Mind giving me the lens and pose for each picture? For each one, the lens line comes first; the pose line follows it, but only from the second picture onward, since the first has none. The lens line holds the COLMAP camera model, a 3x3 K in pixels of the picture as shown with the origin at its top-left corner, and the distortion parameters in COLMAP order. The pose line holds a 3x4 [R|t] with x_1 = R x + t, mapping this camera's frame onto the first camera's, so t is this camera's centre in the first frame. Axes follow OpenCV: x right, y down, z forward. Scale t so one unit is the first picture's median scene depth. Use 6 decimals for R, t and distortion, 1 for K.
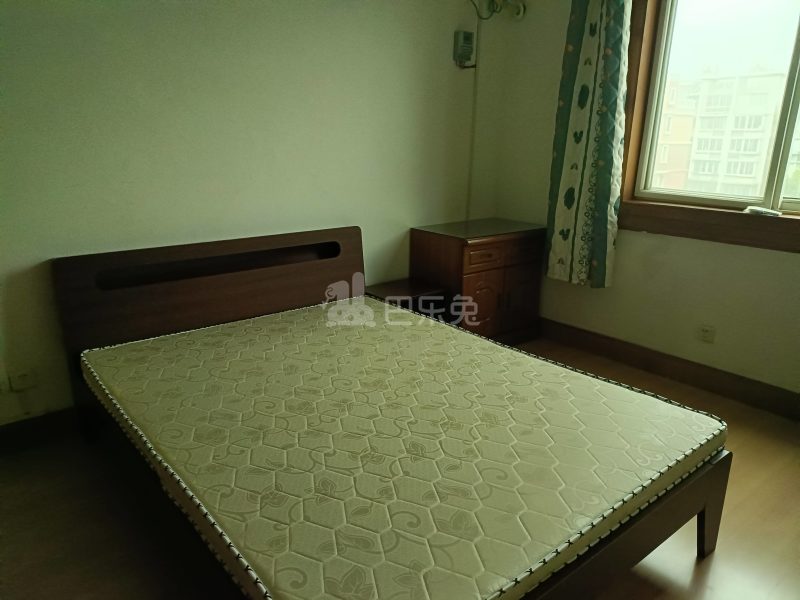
lens RADIAL K [[584.8, 0, 399.6], [0, 584.8, 303.1], [0, 0, 1]] dist [0.048767, -0.039425]
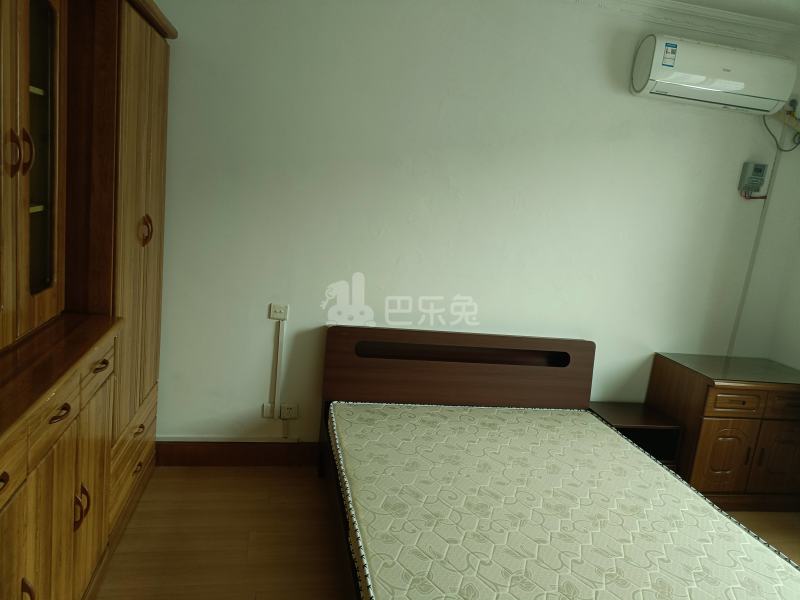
lens RADIAL K [[584.8, 0, 399.3], [0, 584.8, 295.4], [0, 0, 1]] dist [0.048767, -0.039425]
pose [[0.879602, 0.168492, -0.444872, 0.093440], [-0.228953, 0.969682, -0.085426, -0.058889], [0.416991, 0.176996, 0.891511, -0.075581]]
